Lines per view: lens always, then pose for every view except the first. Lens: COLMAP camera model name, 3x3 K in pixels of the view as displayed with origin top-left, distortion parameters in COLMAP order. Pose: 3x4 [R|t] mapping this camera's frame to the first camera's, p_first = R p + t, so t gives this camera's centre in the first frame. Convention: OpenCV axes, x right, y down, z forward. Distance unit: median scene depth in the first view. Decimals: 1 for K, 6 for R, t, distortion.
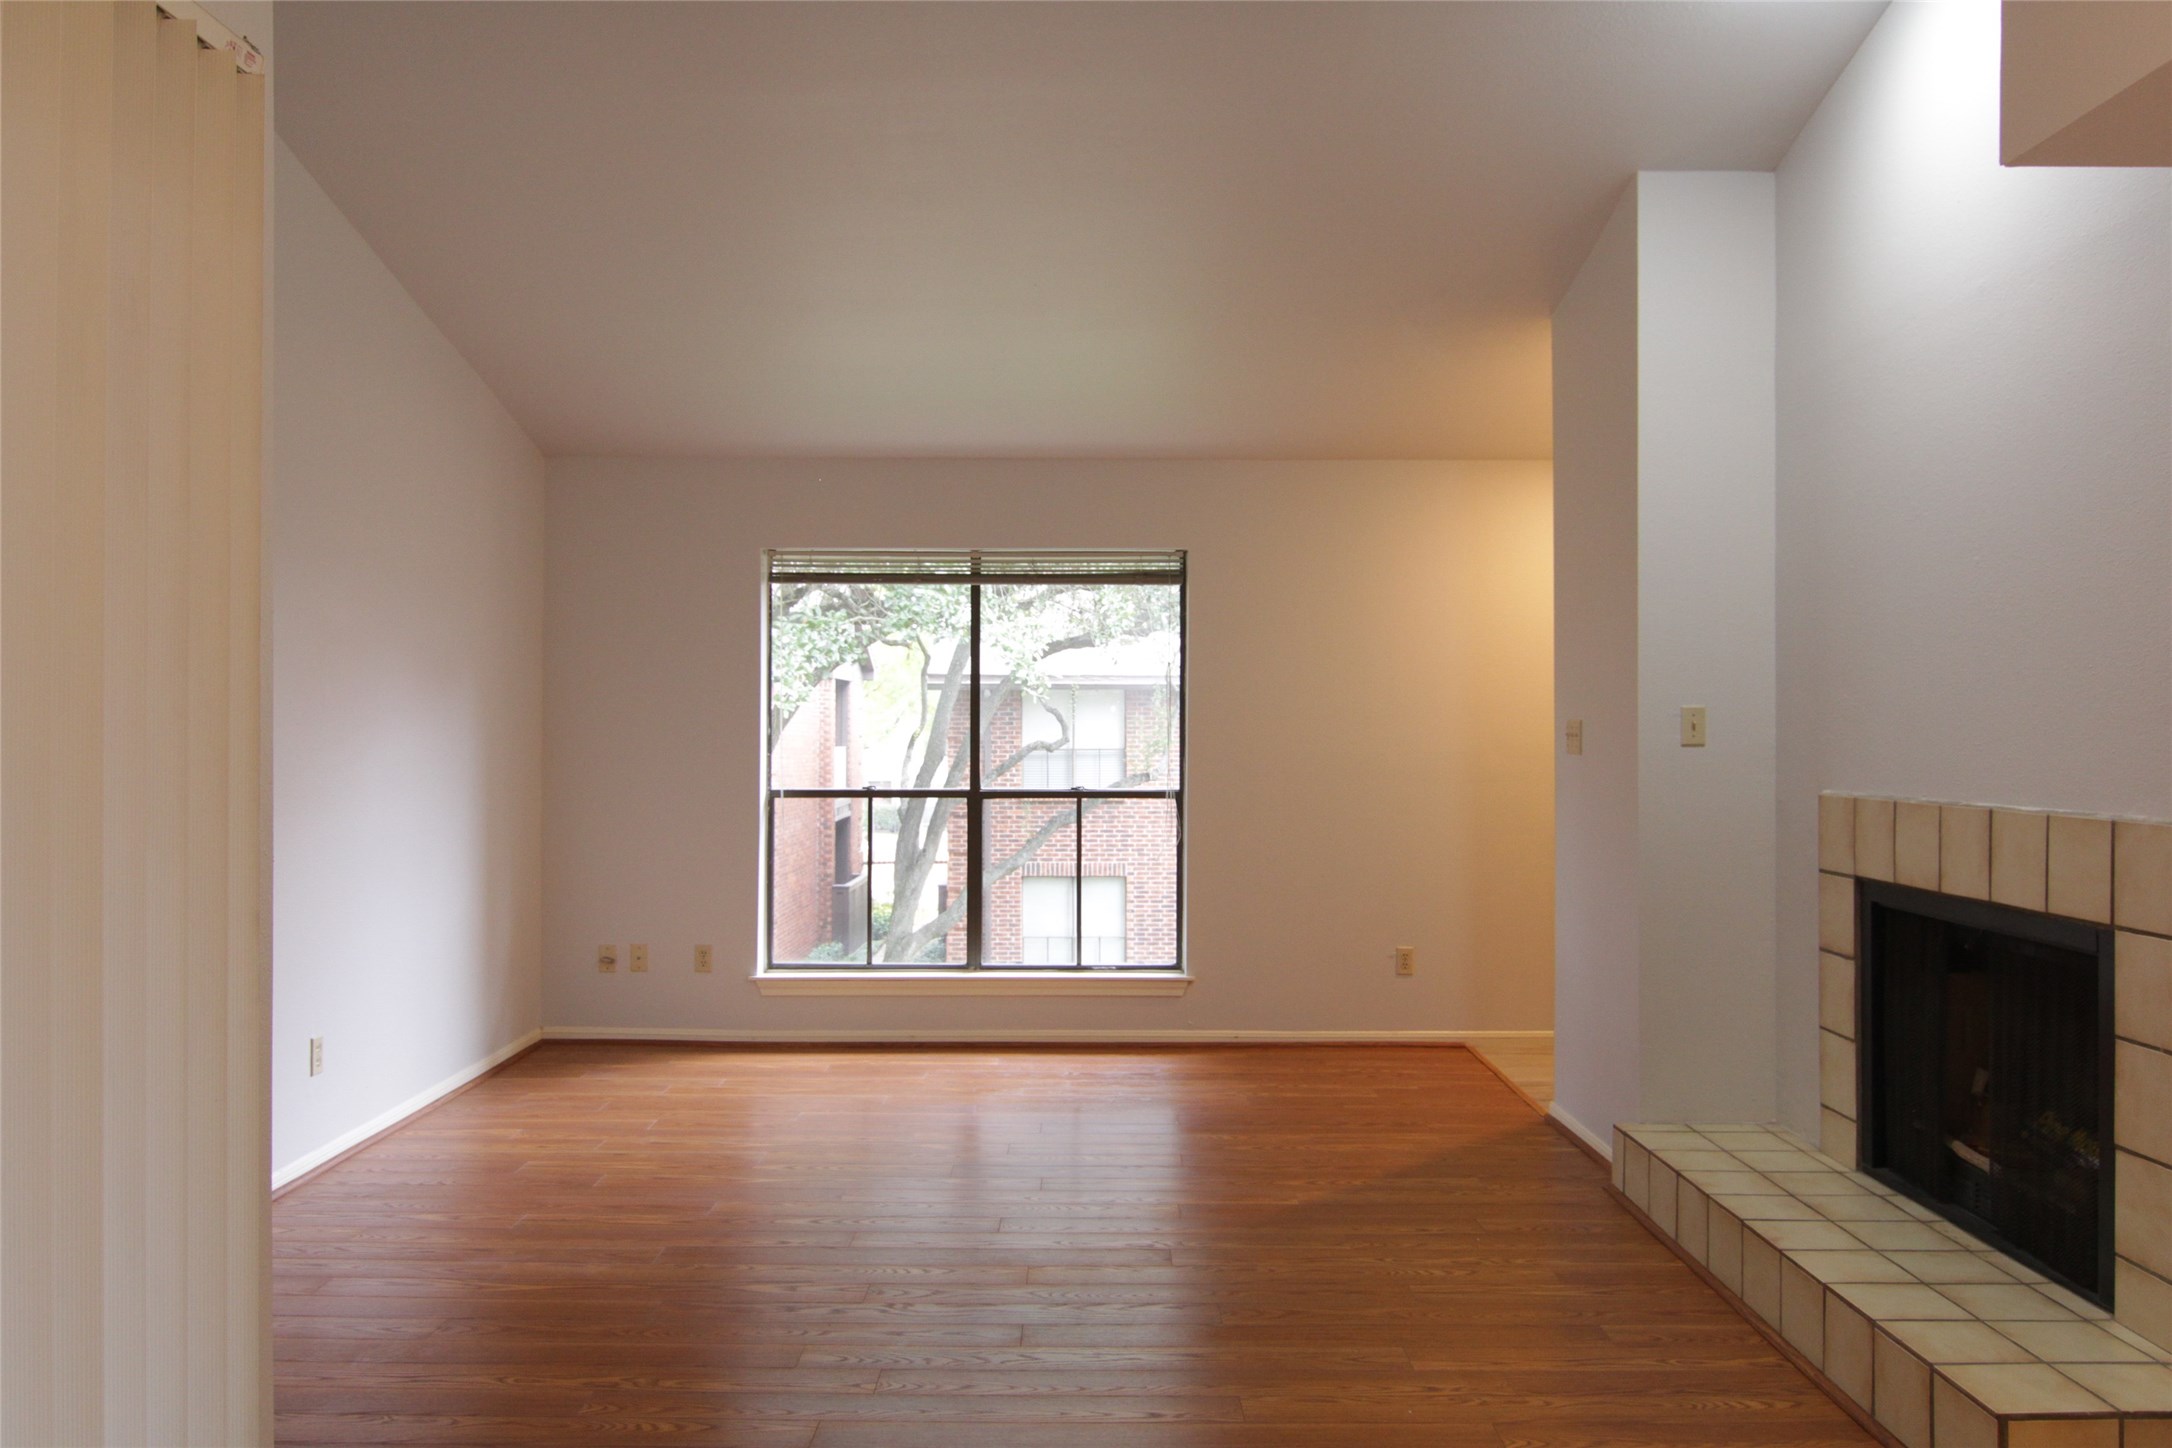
lens RADIAL K [[1617.4, 0, 1084.5], [0, 1617.4, 723.3], [0, 0, 1]] dist [0.000307, -0.001792]
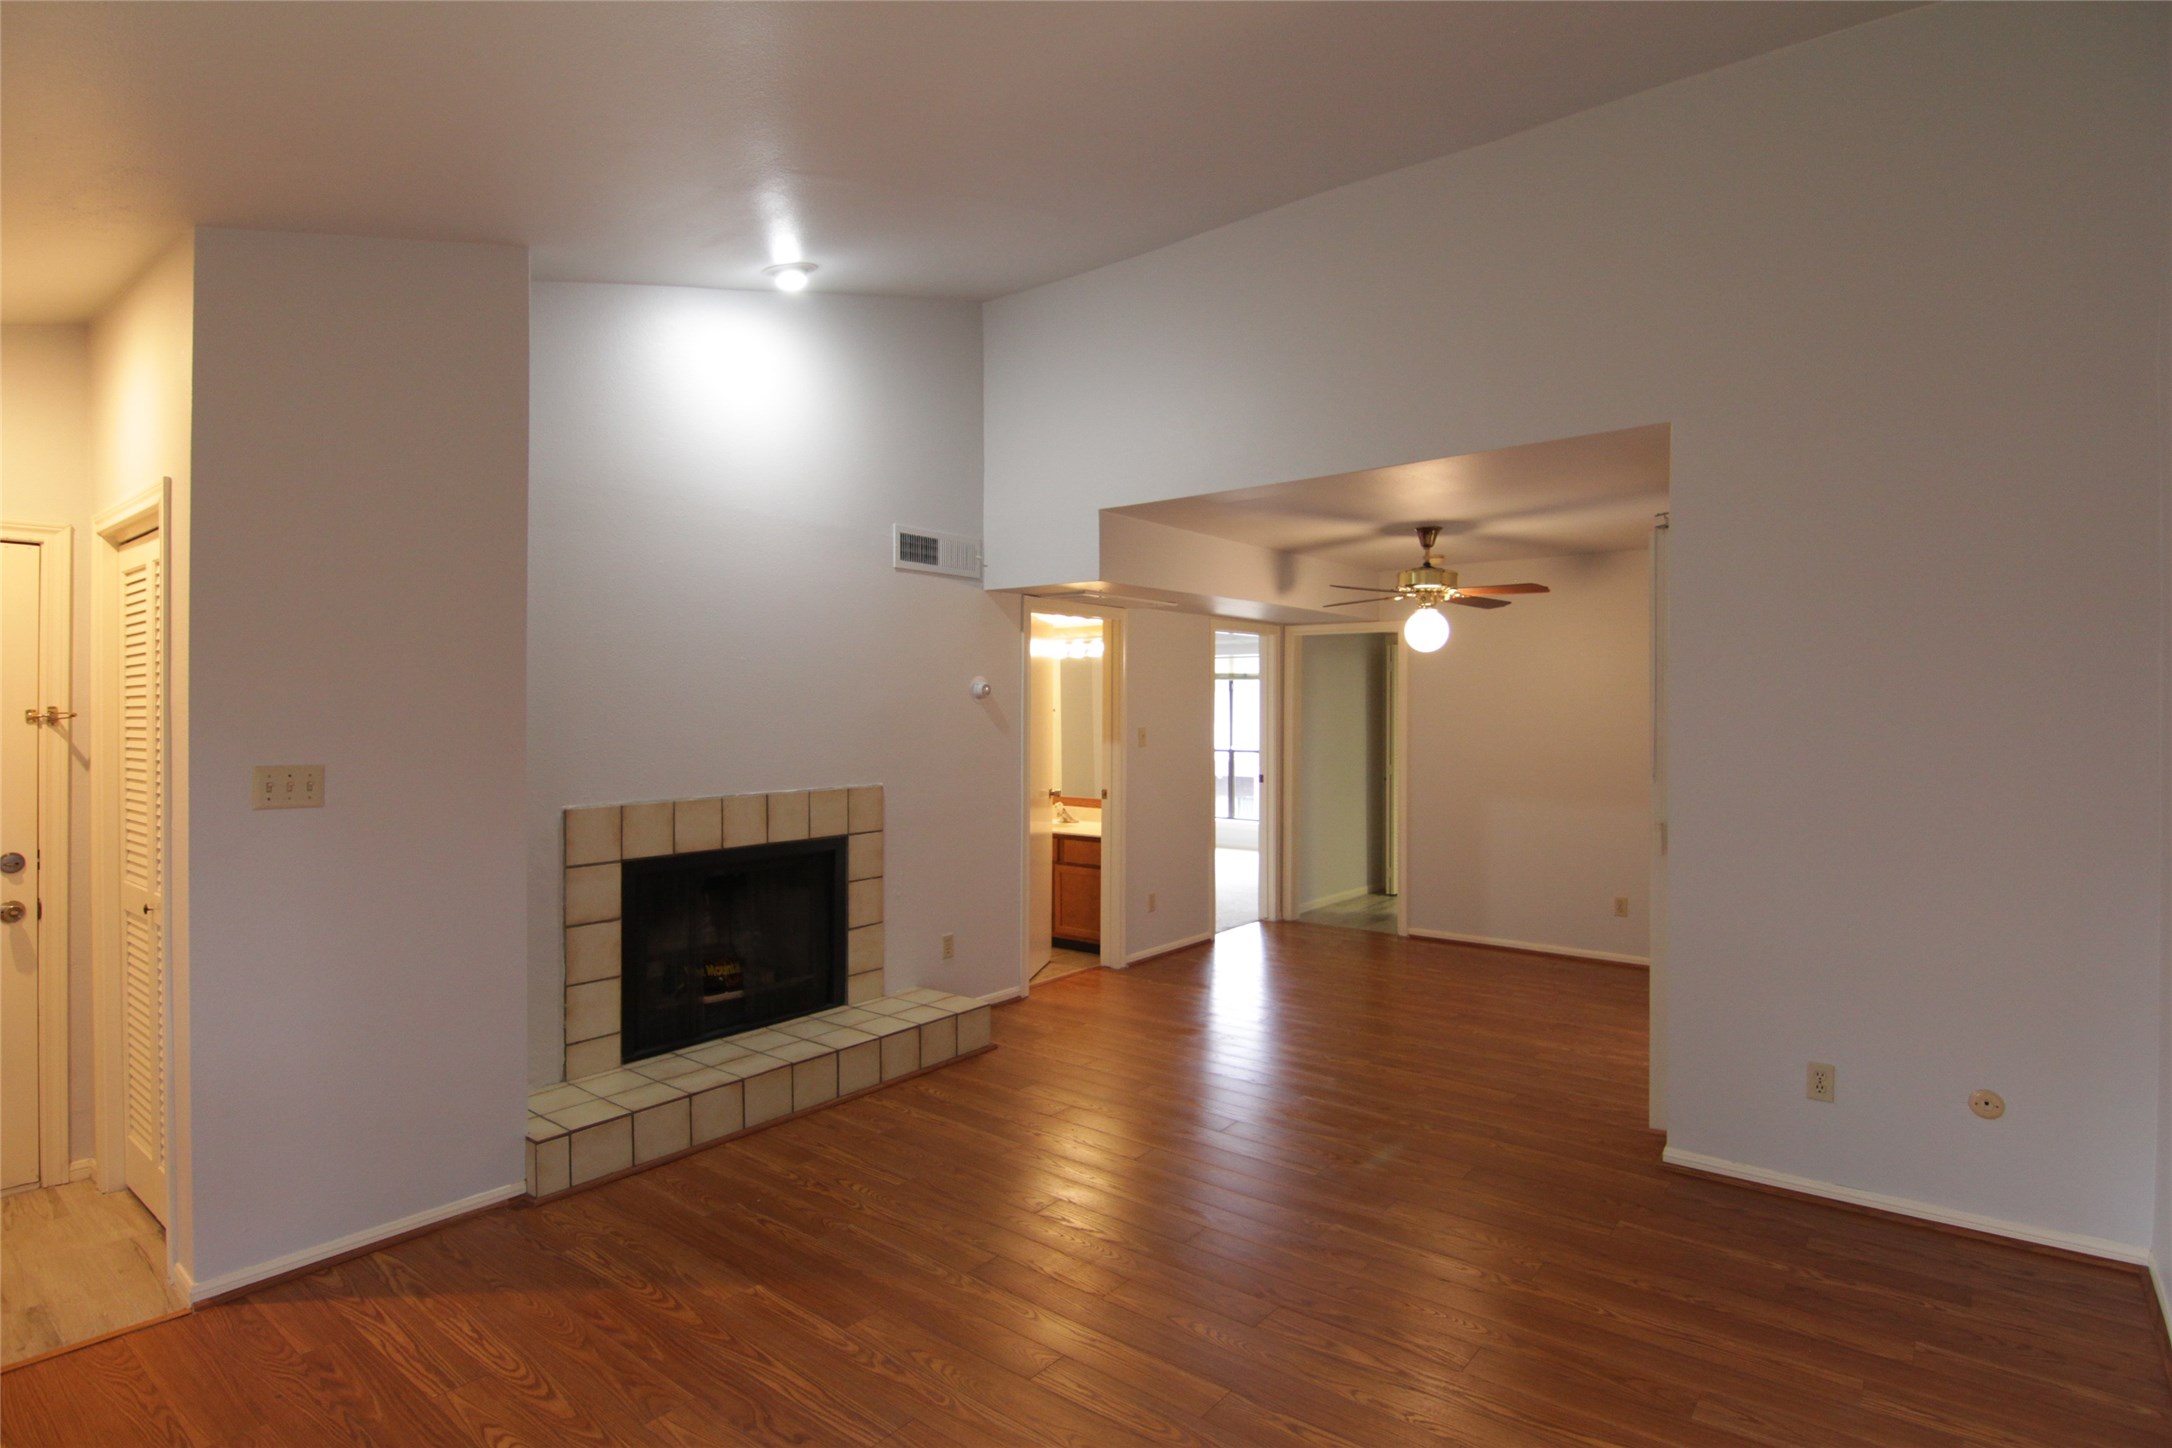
lens RADIAL K [[1129.0, 0, 1077.3], [0, 1129.0, 717.5], [0, 0, 1]] dist [-0.004745, -0.000404]
pose [[-0.784276, -0.005437, 0.620388, -0.509204], [-0.000371, 0.999966, 0.008295, -0.044927], [-0.620412, 0.006275, -0.784251, 1.710308]]
